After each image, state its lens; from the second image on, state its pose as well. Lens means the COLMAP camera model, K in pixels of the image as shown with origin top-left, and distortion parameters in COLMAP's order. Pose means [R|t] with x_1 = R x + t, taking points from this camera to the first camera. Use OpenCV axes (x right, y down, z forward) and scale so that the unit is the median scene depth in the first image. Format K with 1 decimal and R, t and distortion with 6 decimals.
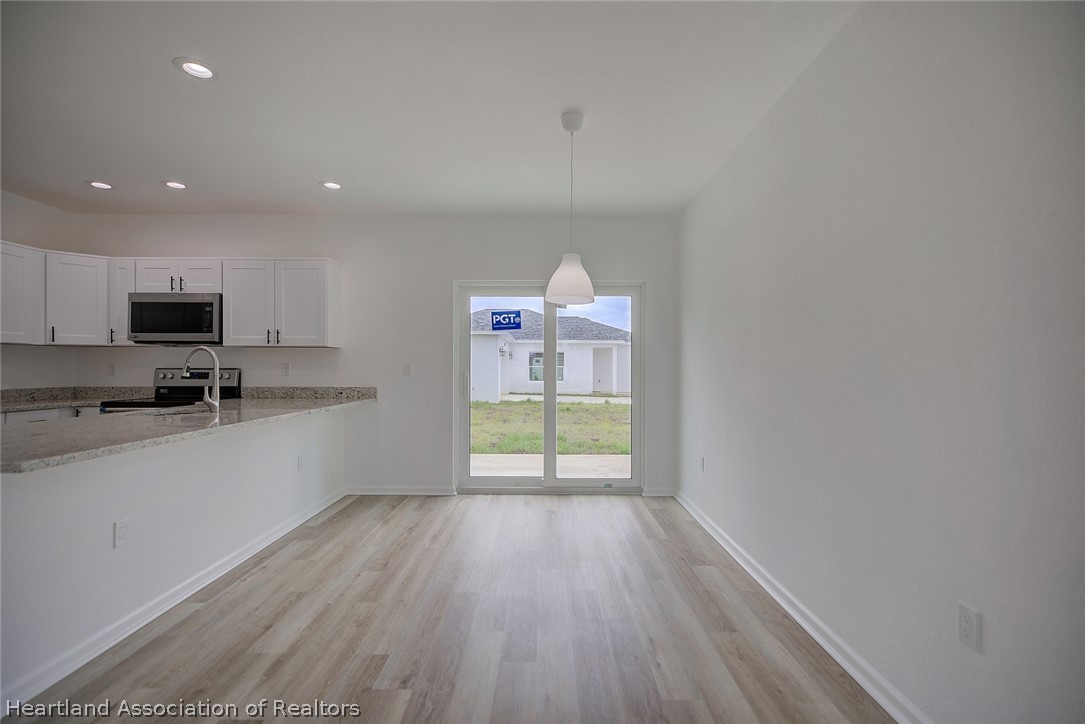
lens RADIAL K [[493.9, 0, 543.0], [0, 493.9, 364.5], [0, 0, 1]] dist [-0.002910, -0.000215]
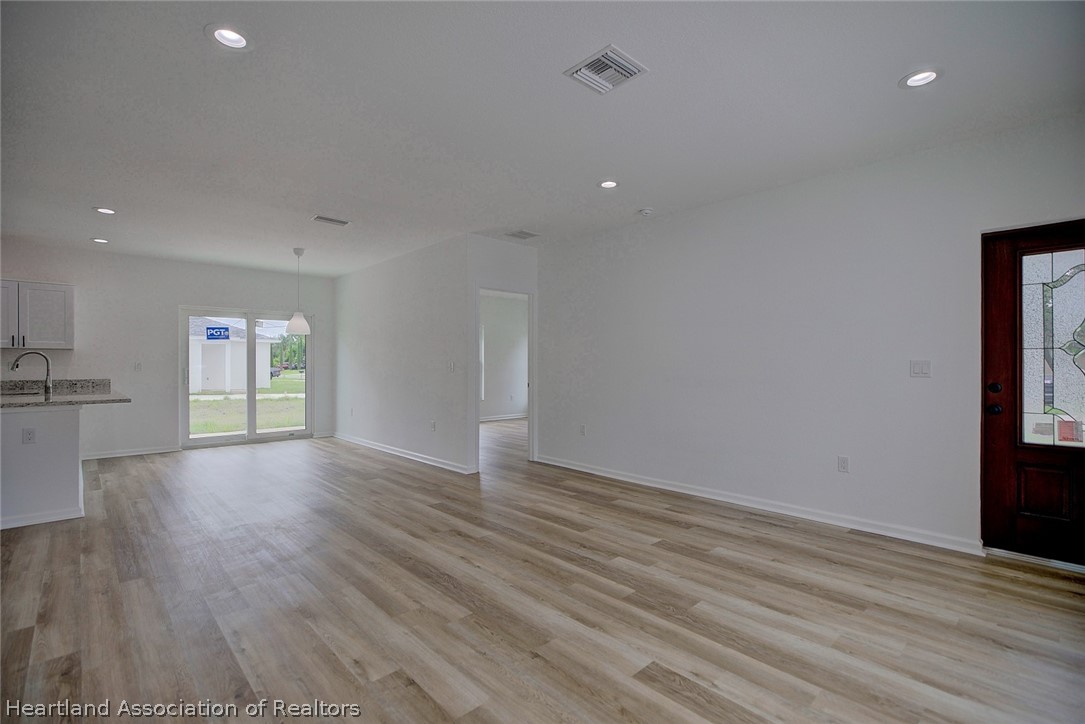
lens RADIAL K [[493.9, 0, 543.0], [0, 493.9, 364.5], [0, 0, 1]] dist [-0.002910, -0.000215]
pose [[0.728917, -0.003247, 0.684594, -0.429700], [-0.001286, 0.999980, 0.006112, -0.004525], [-0.684601, -0.005335, 0.728899, -0.883419]]
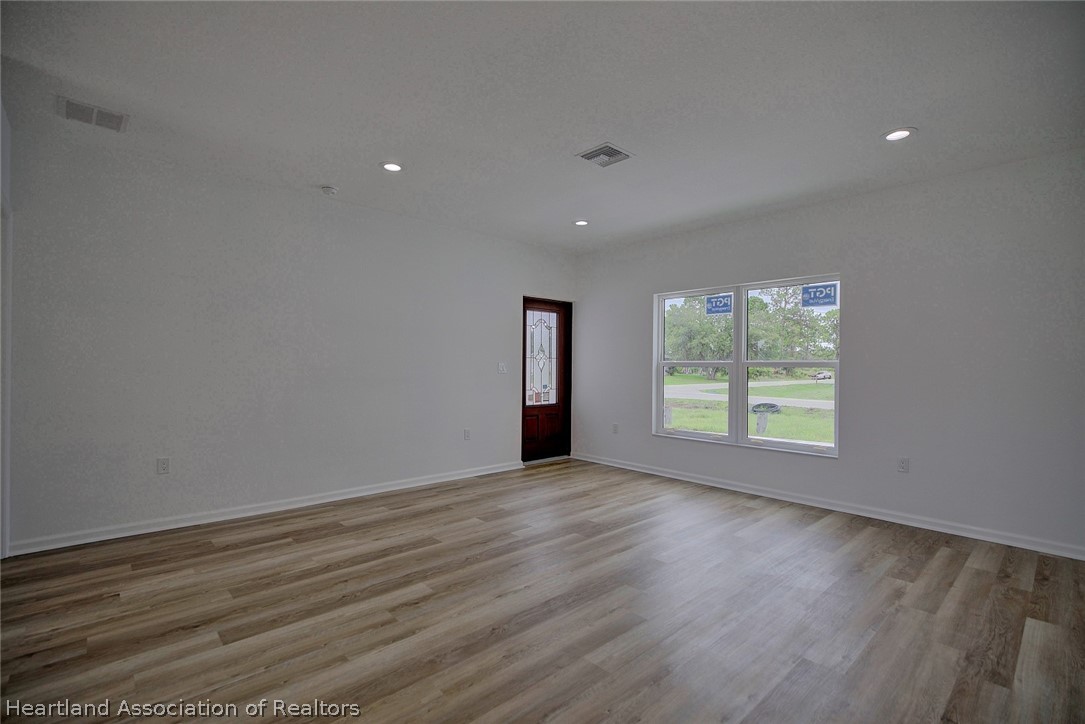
lens RADIAL K [[496.2, 0, 543.4], [0, 496.2, 364.7], [0, 0, 1]] dist [-0.002512, -0.000462]
pose [[-0.679352, -0.009123, 0.733756, -0.501789], [-0.016482, 0.999860, -0.002829, -0.001098], [-0.733628, -0.014016, -0.679407, 0.081098]]
